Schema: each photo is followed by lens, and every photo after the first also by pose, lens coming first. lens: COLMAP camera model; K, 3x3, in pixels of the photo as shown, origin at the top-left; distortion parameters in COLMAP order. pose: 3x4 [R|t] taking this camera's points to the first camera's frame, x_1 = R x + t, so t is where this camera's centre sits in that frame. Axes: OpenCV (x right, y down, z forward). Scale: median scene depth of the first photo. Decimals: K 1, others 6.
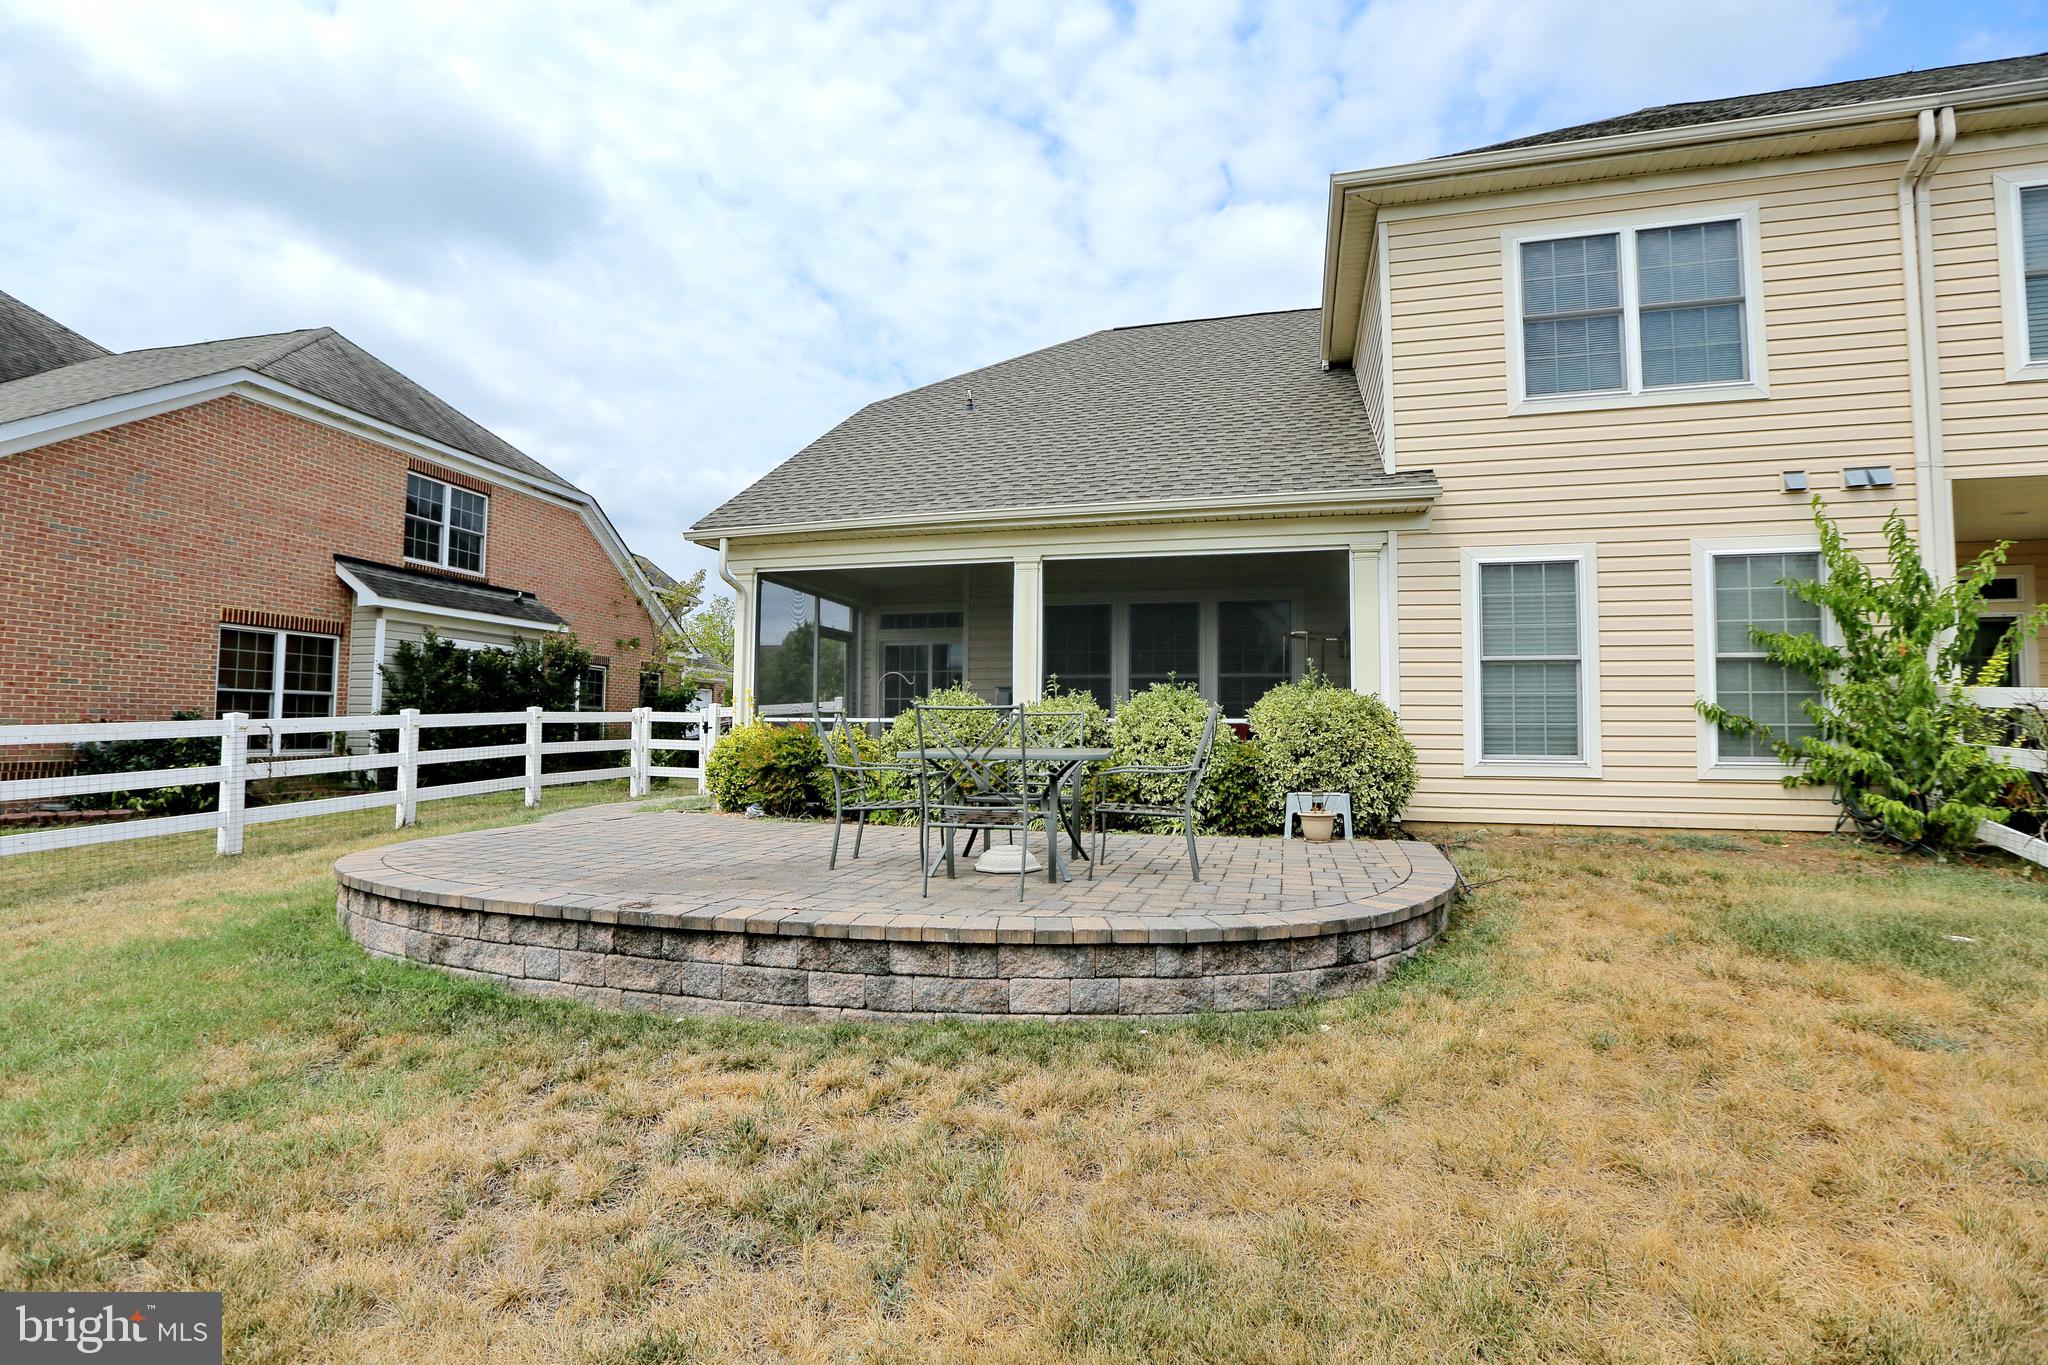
lens RADIAL K [[961.6, 0, 1027.5], [0, 961.6, 674.0], [0, 0, 1]] dist [-0.051902, 0.016296]
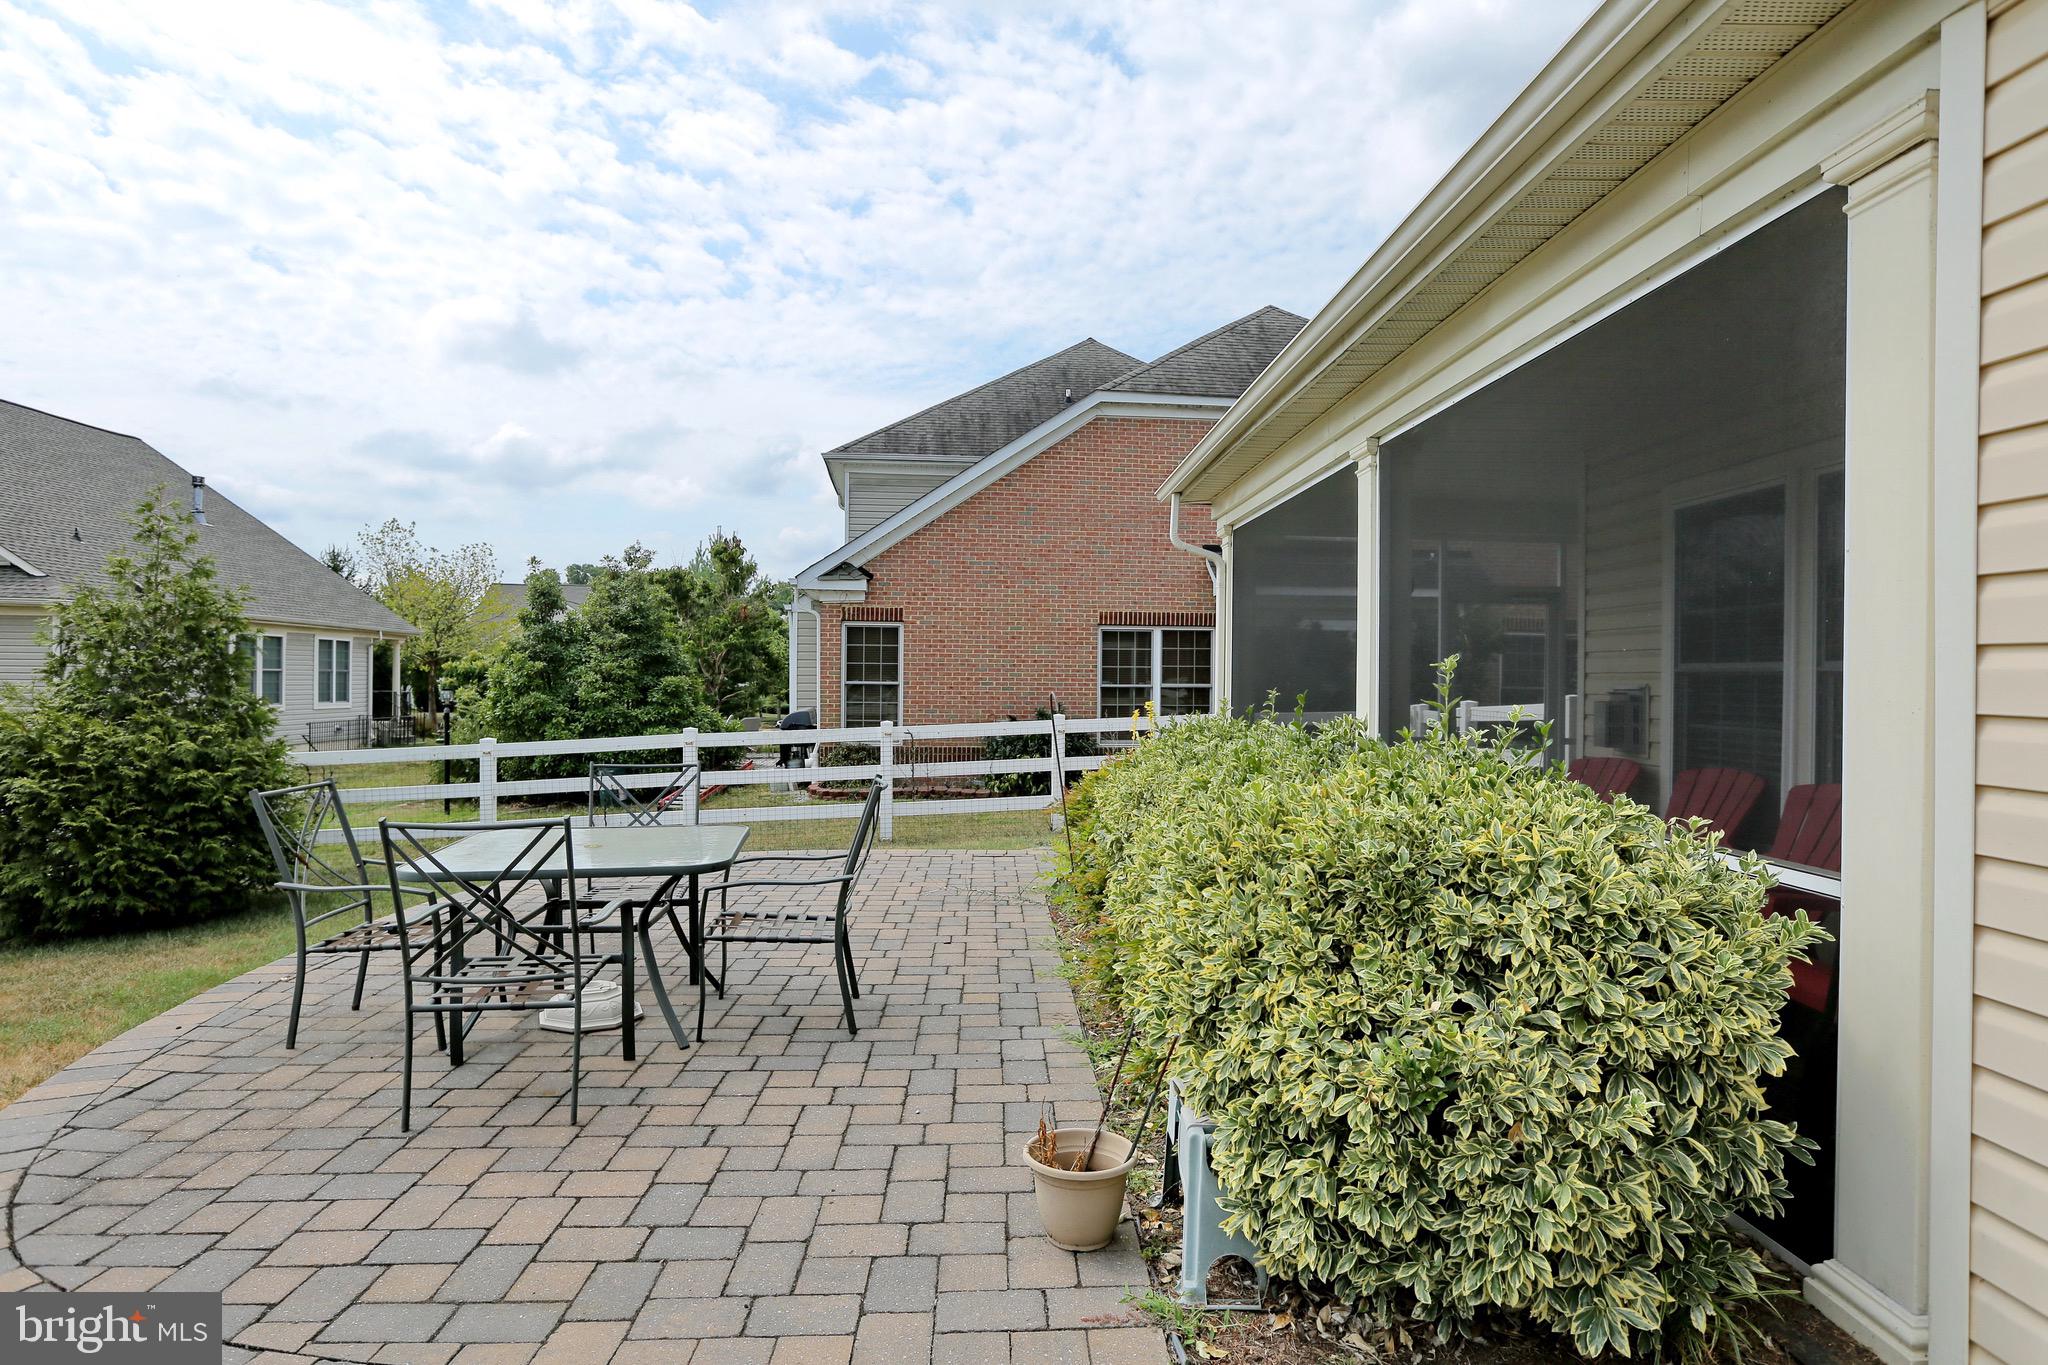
lens RADIAL K [[1128.0, 0, 1022.7], [0, 1128.0, 677.2], [0, 0, 1]] dist [-0.038078, 0.029251]
pose [[0.301557, -0.005782, -0.953430, 0.497944], [0.053934, 0.998484, 0.011004, -0.016866], [0.951921, -0.054740, 0.301412, 0.644301]]
